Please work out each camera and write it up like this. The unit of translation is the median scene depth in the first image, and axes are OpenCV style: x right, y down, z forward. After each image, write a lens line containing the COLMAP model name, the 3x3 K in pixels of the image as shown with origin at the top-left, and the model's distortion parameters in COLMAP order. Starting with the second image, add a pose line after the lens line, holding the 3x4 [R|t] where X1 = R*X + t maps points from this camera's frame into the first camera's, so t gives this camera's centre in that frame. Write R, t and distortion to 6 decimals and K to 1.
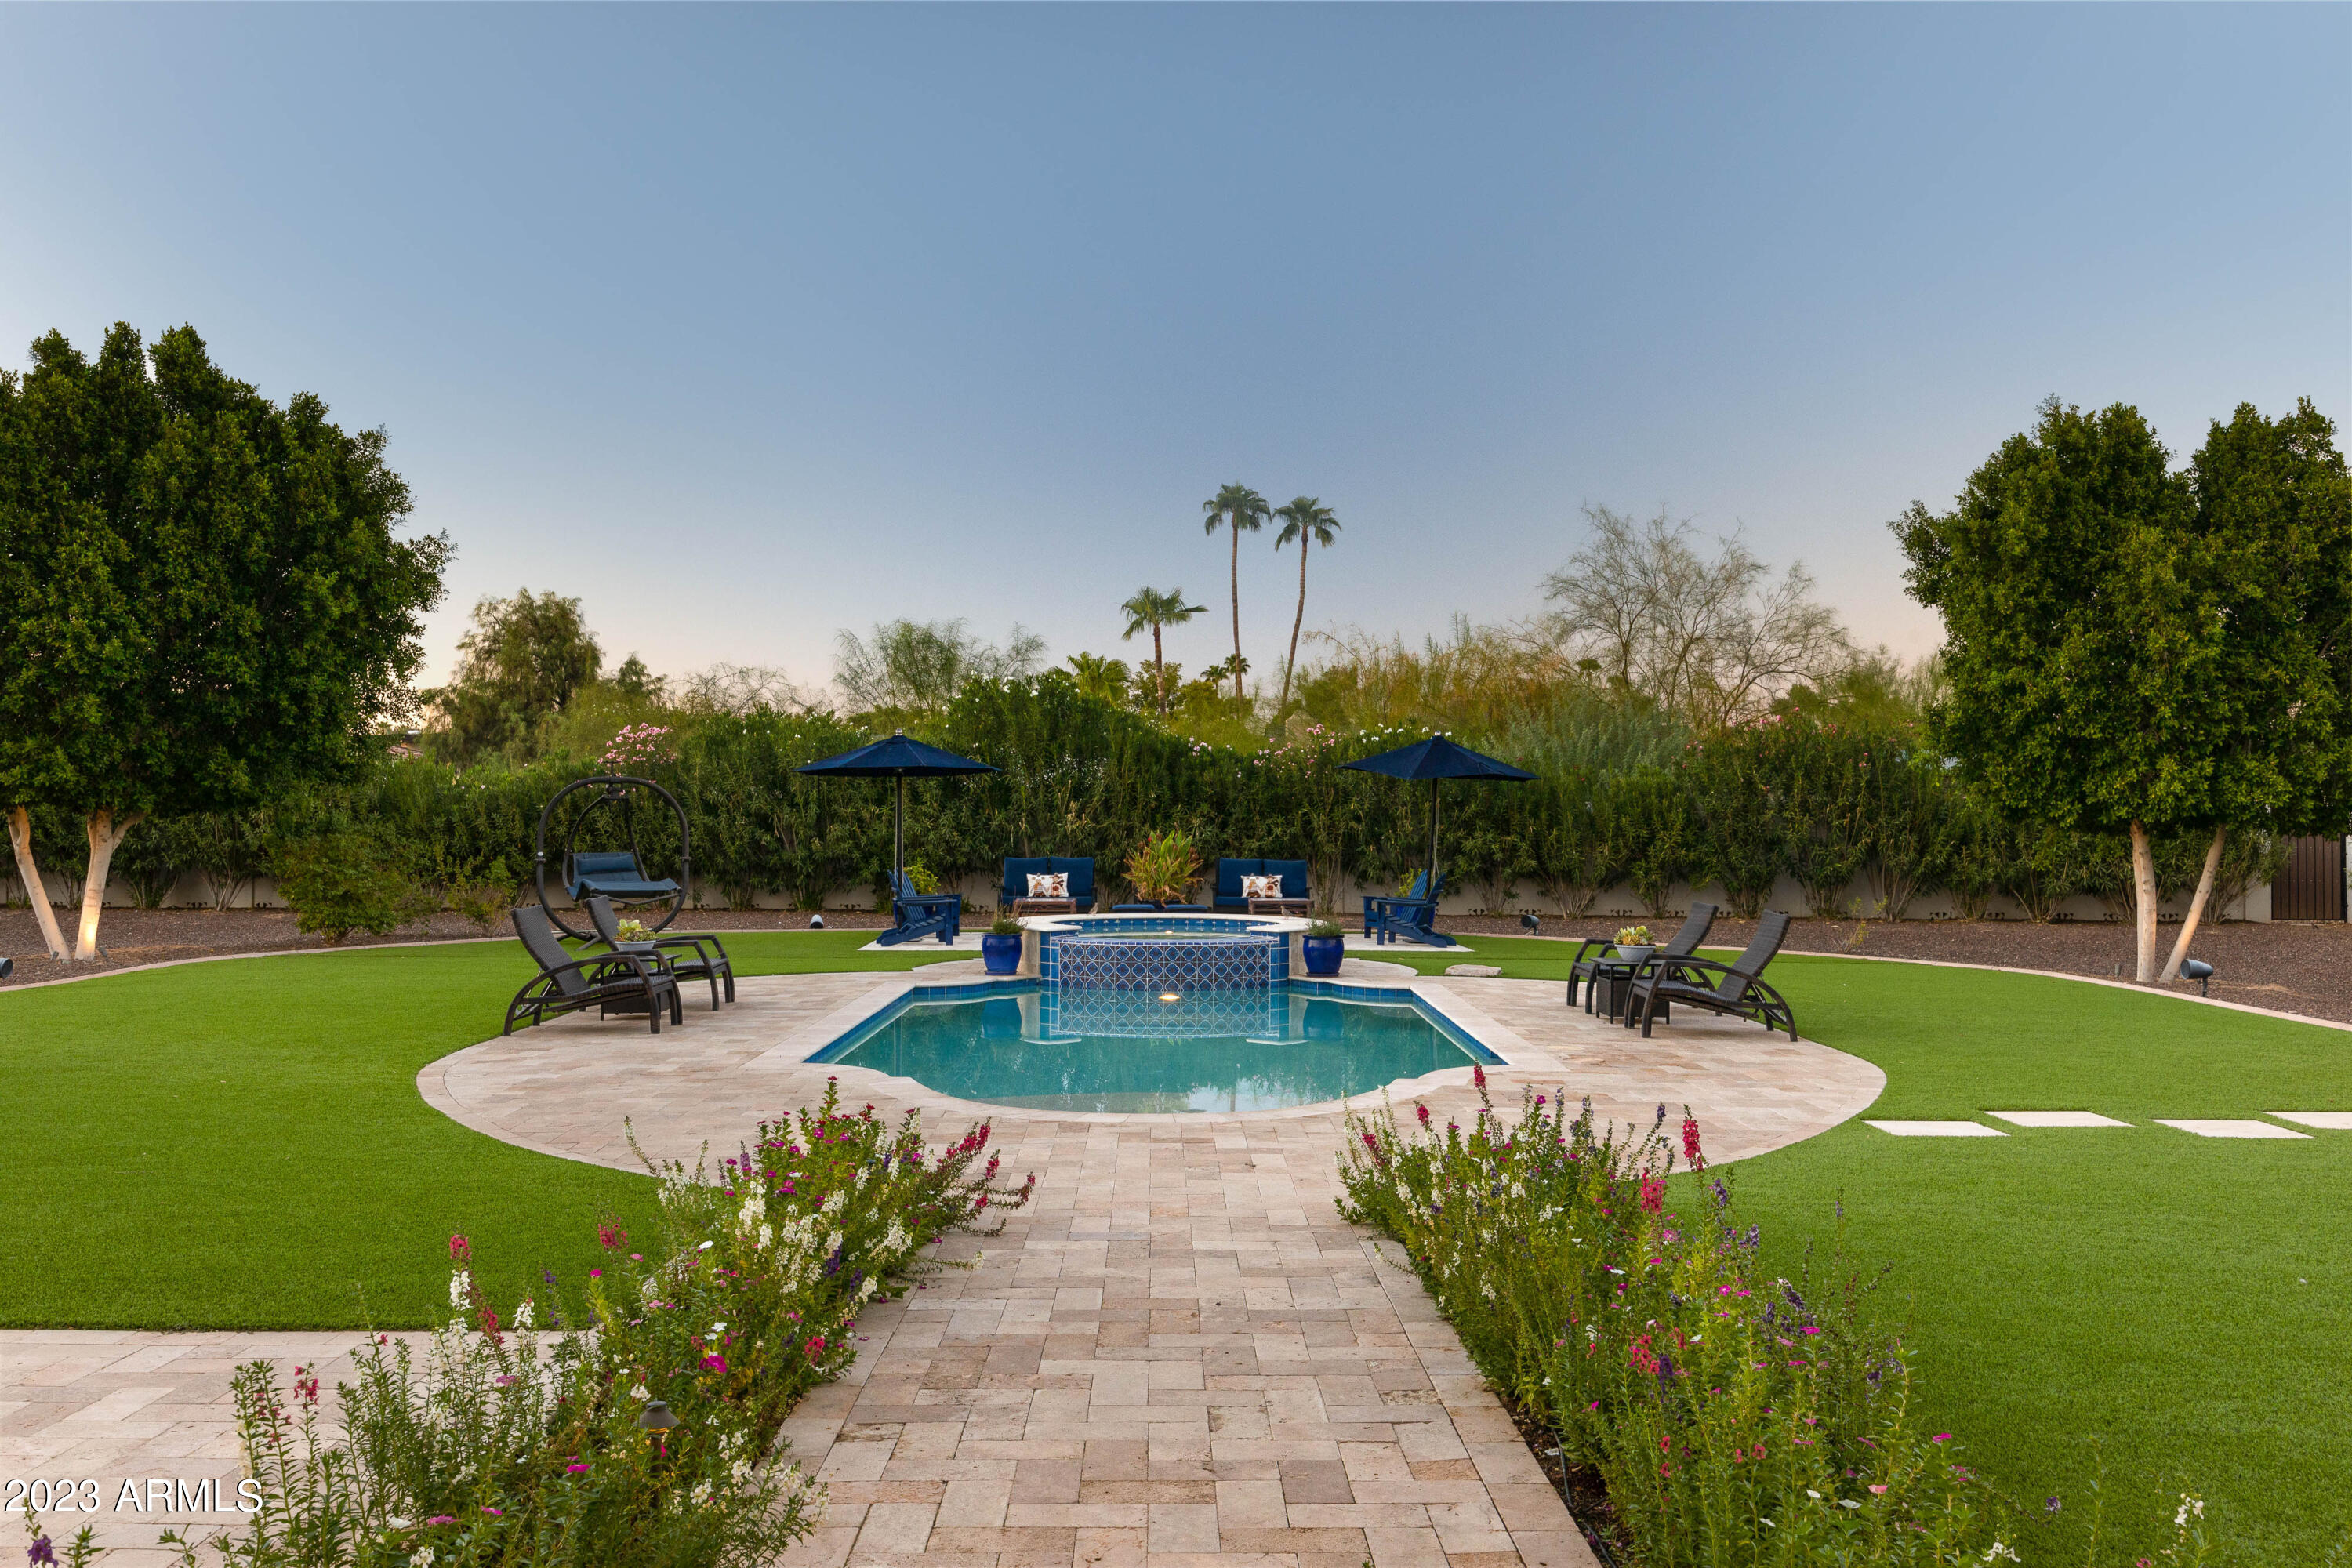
lens RADIAL K [[1978.8, 0, 1176.0], [0, 1978.8, 784.0], [0, 0, 1]] dist [0.001676, -0.017669]
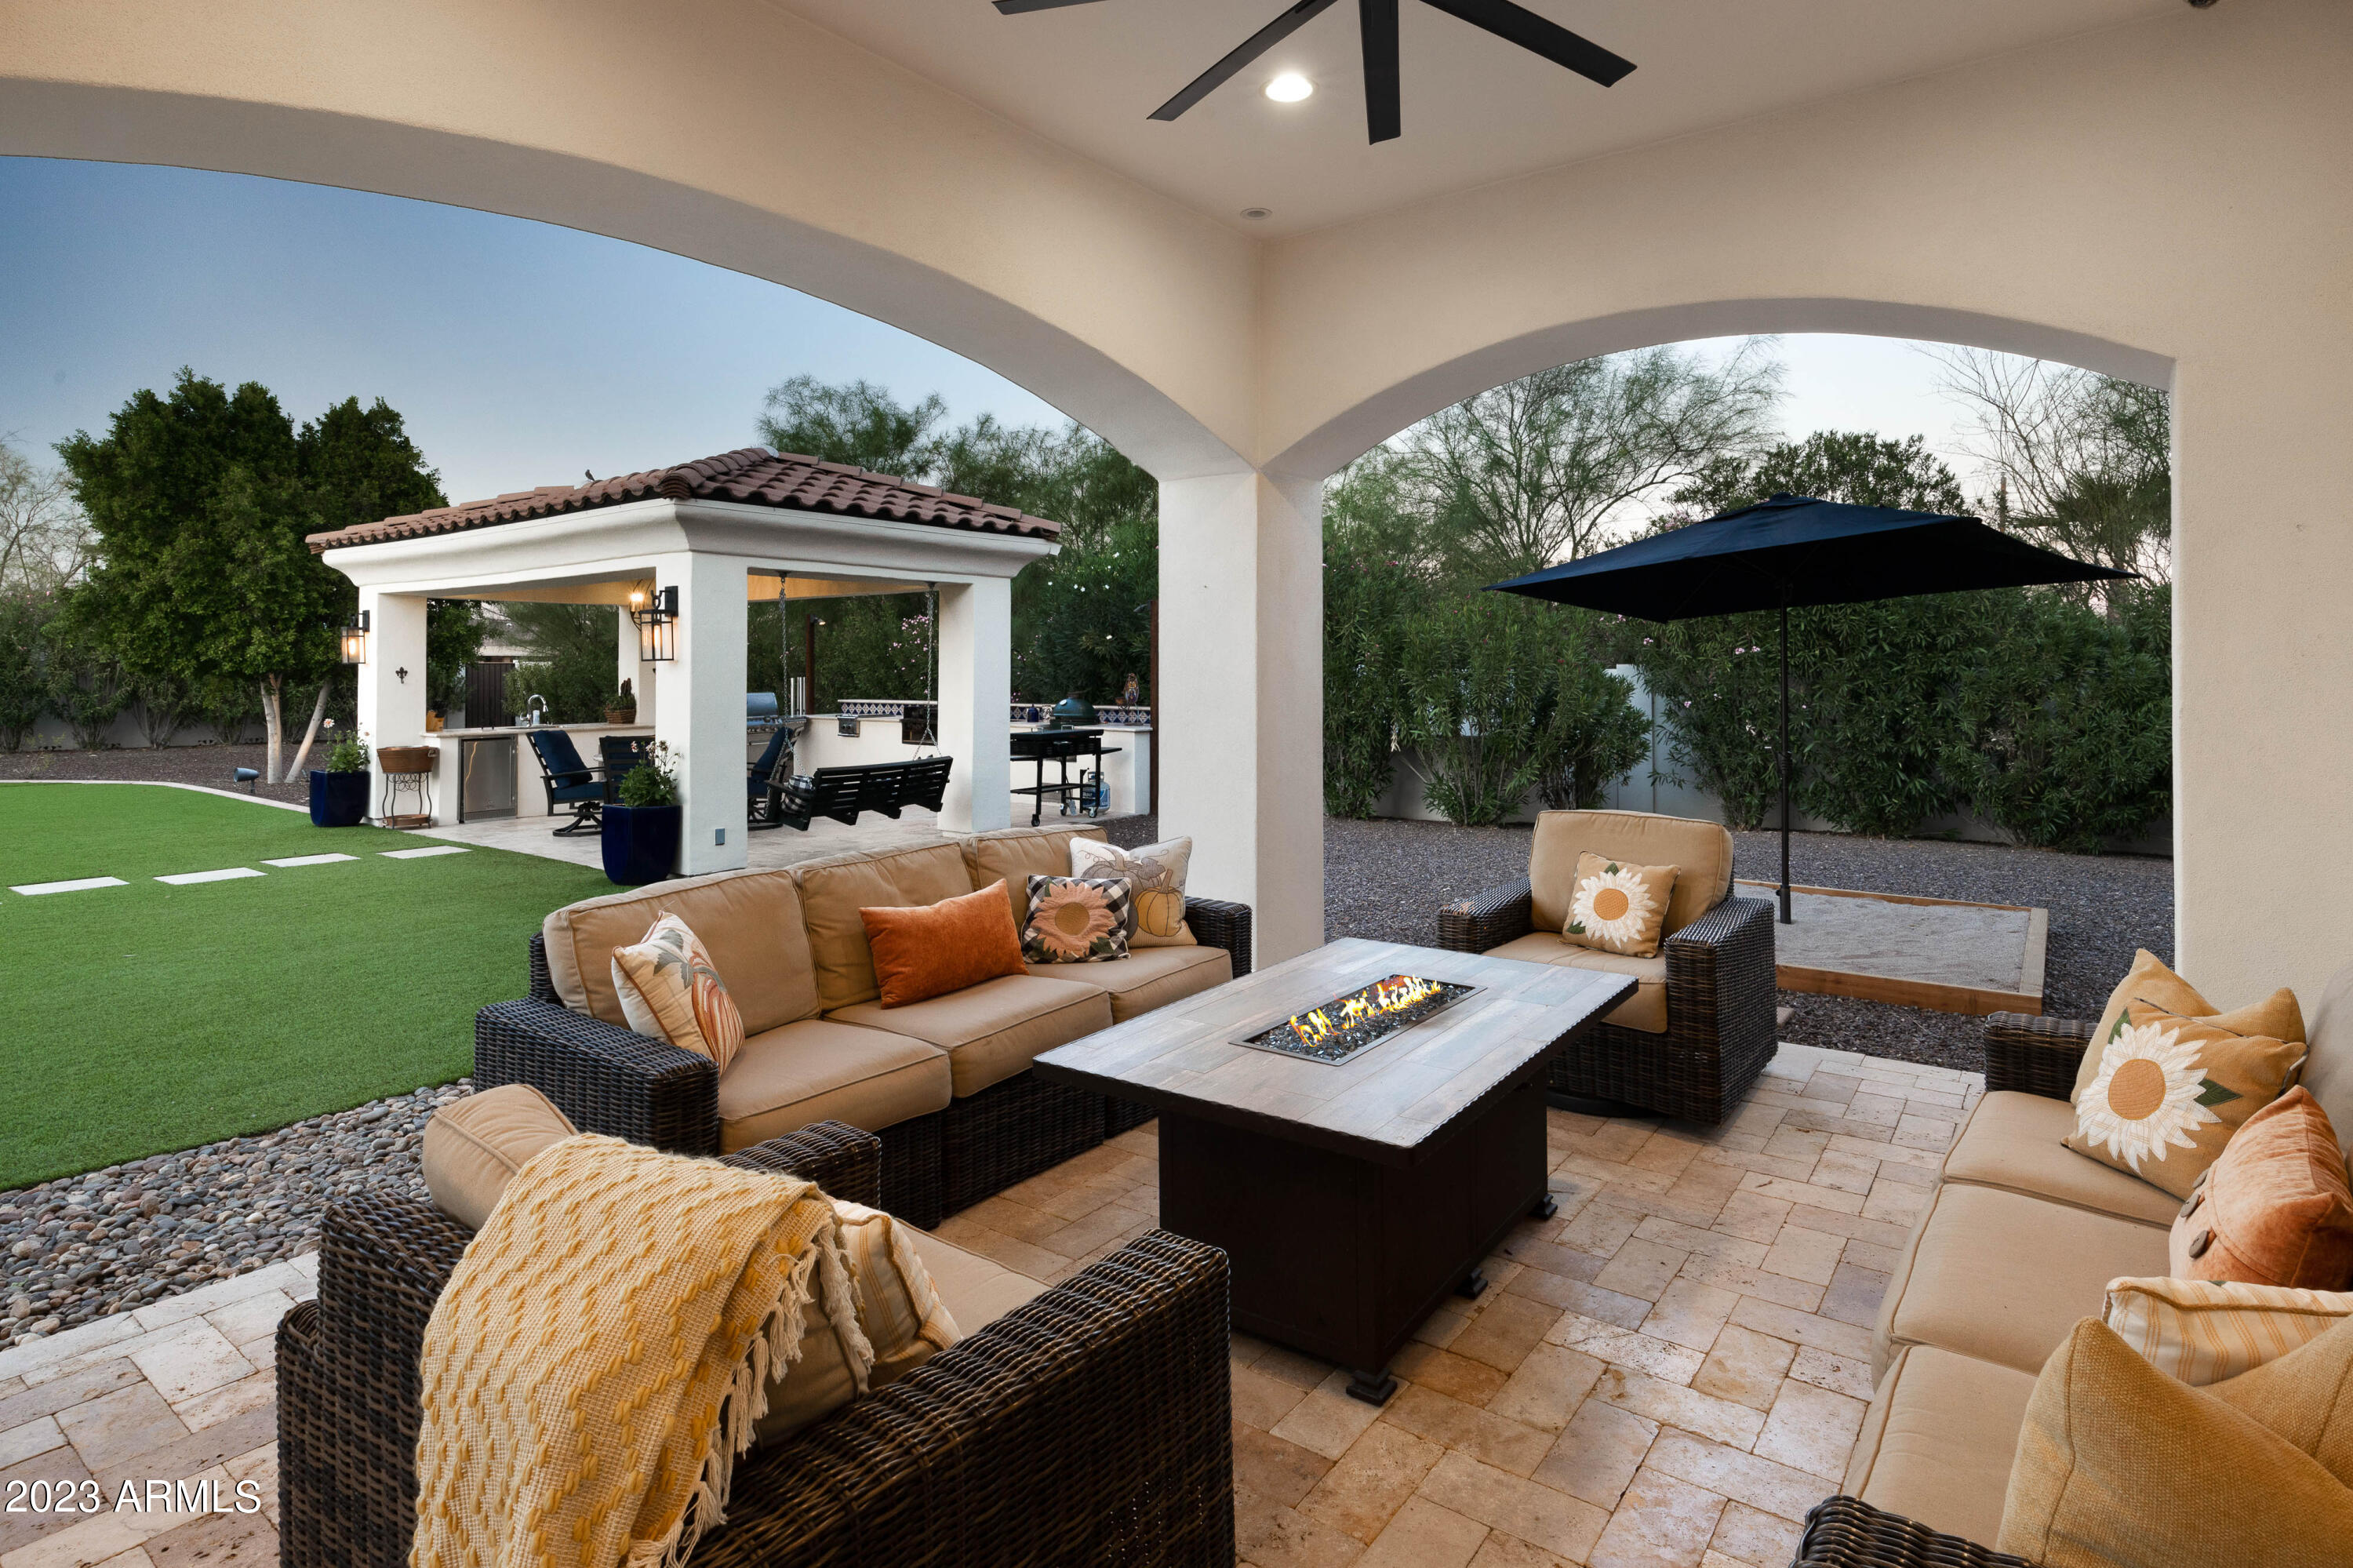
lens RADIAL K [[1211.0, 0, 1186.0], [0, 1211.0, 660.5], [0, 0, 1]] dist [-0.003756, -0.001044]
pose [[0.603838, -0.000809, 0.797107, 0.179153], [-0.006934, 0.999956, 0.006267, -0.000396], [-0.797077, -0.009311, 0.603806, -0.068072]]
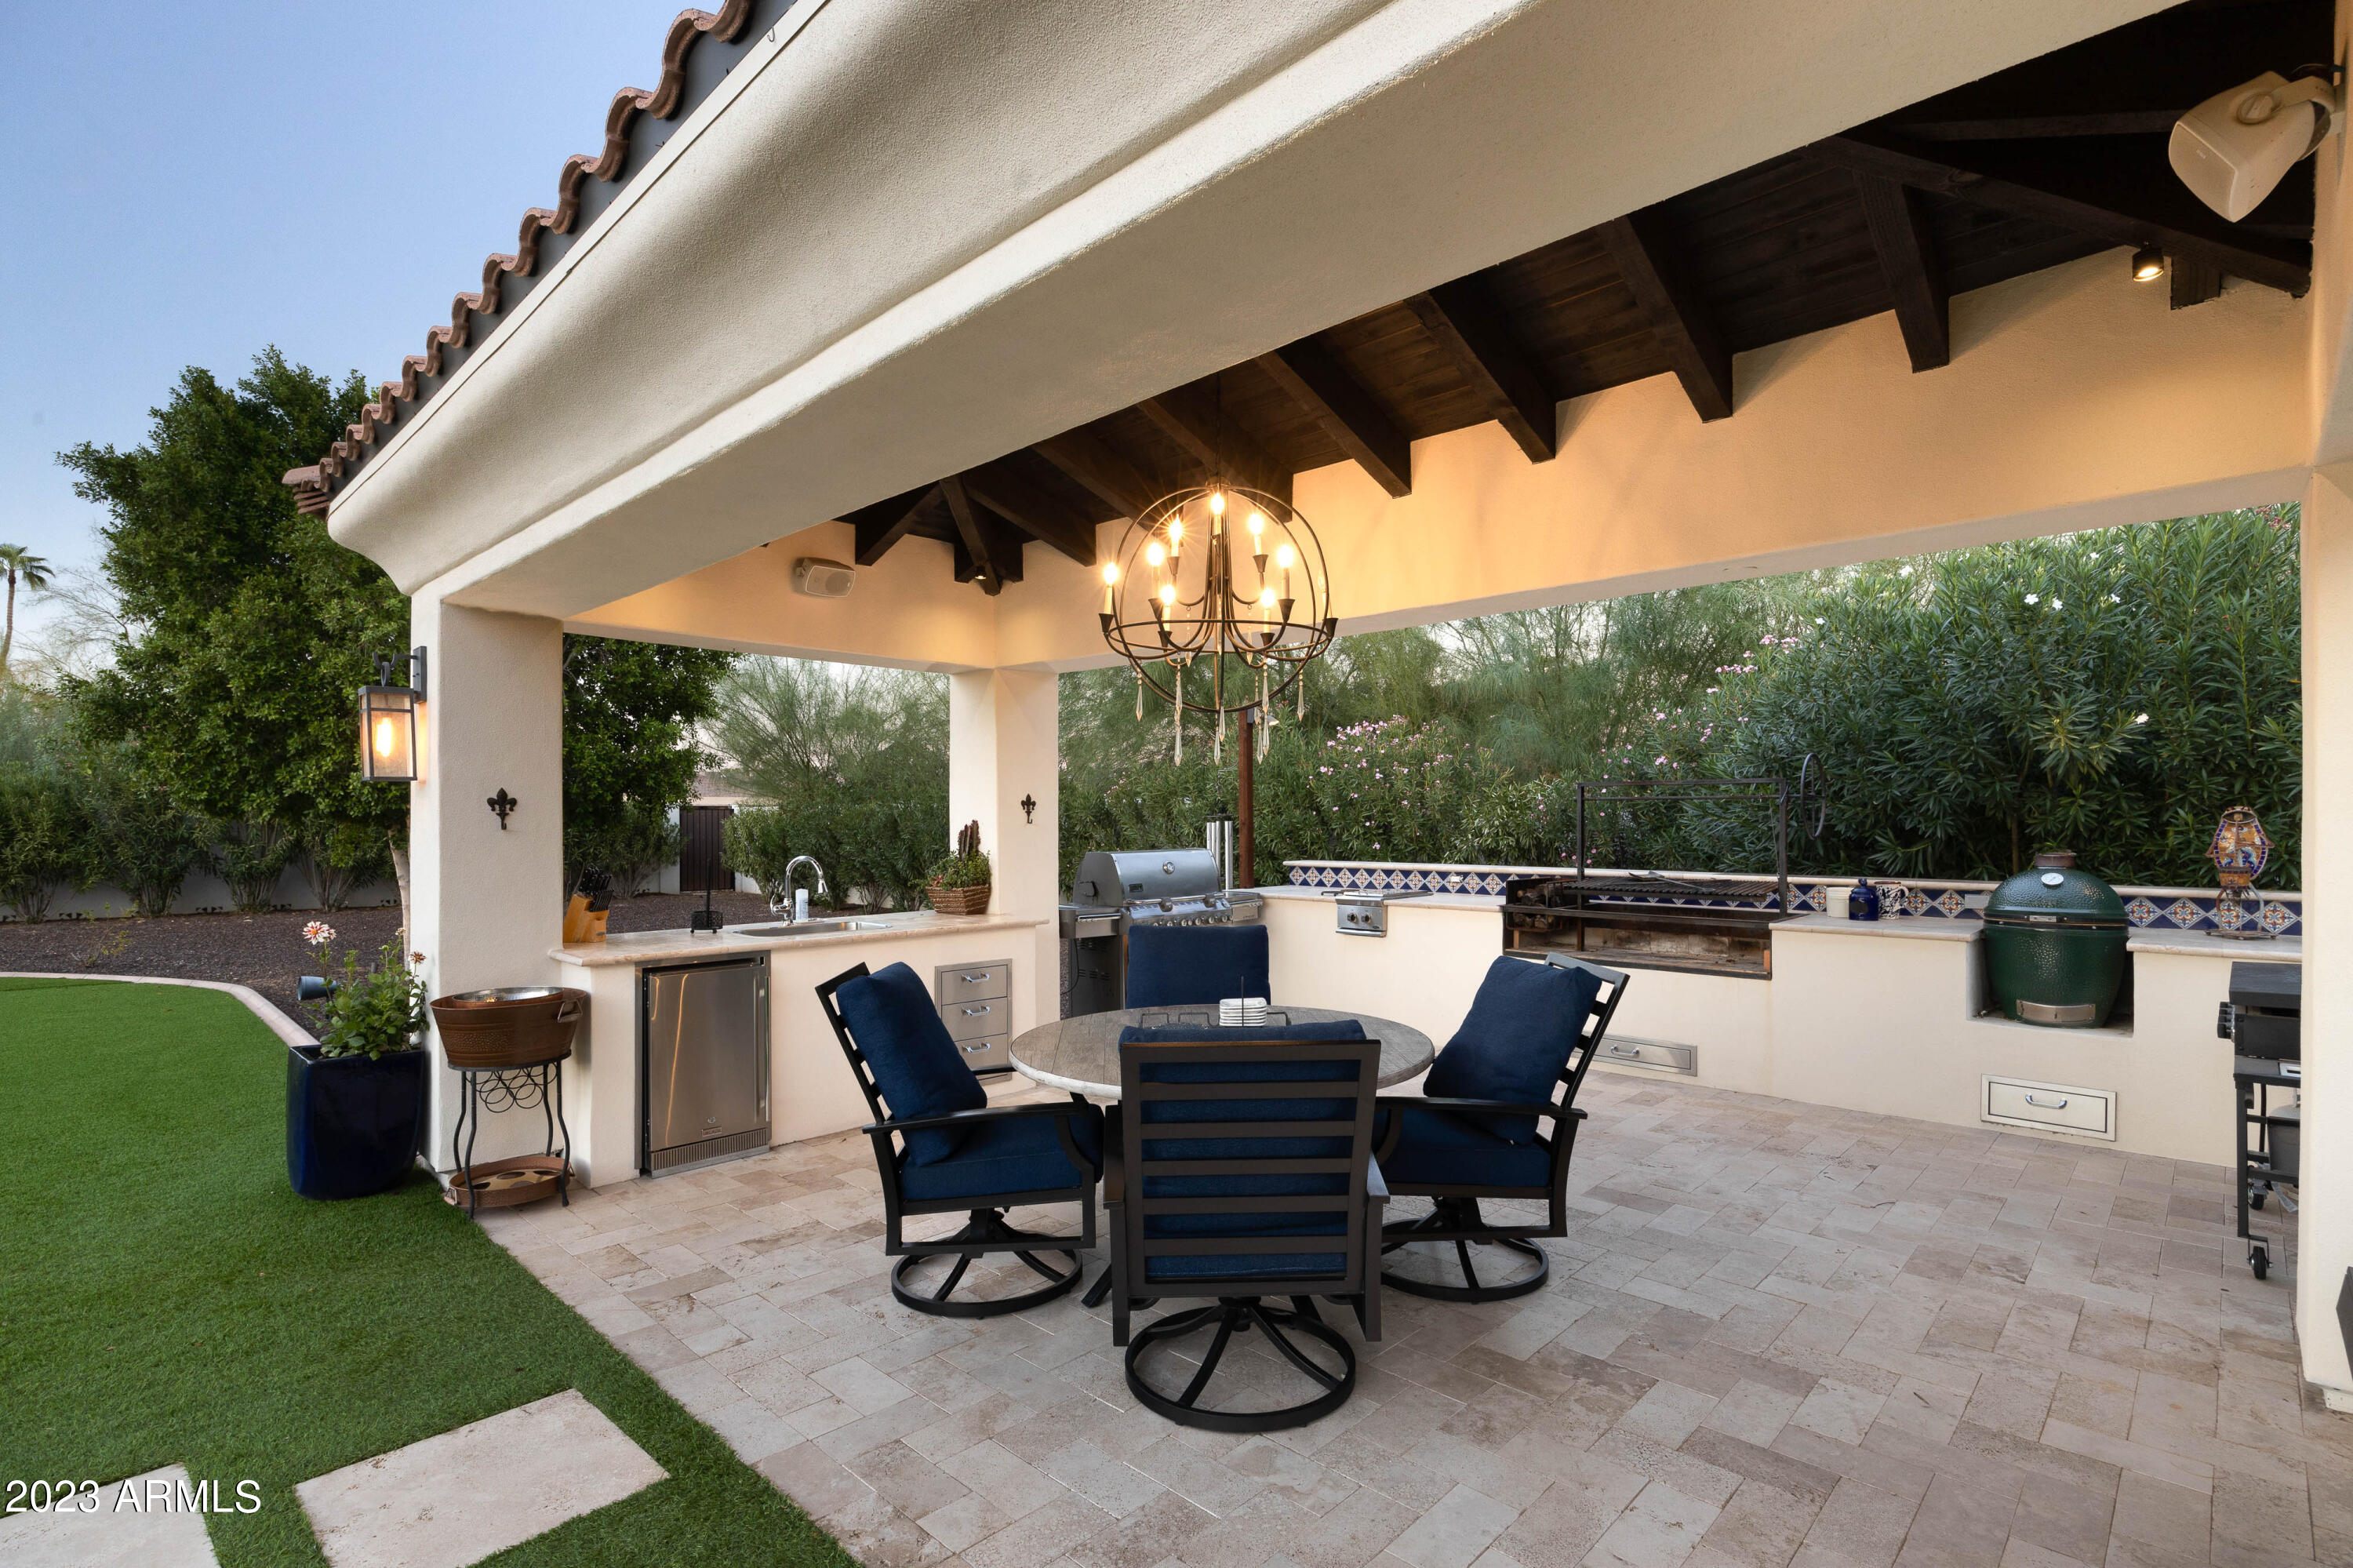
lens RADIAL K [[1106.5, 0, 1172.5], [0, 1106.5, 830.3], [0, 0, 1]] dist [-0.016110, 0.000068]
pose [[0.697468, -0.013060, 0.716497, 0.346094], [-0.005126, 0.999717, 0.023212, 0.010908], [-0.716597, -0.019862, 0.697204, 0.326619]]
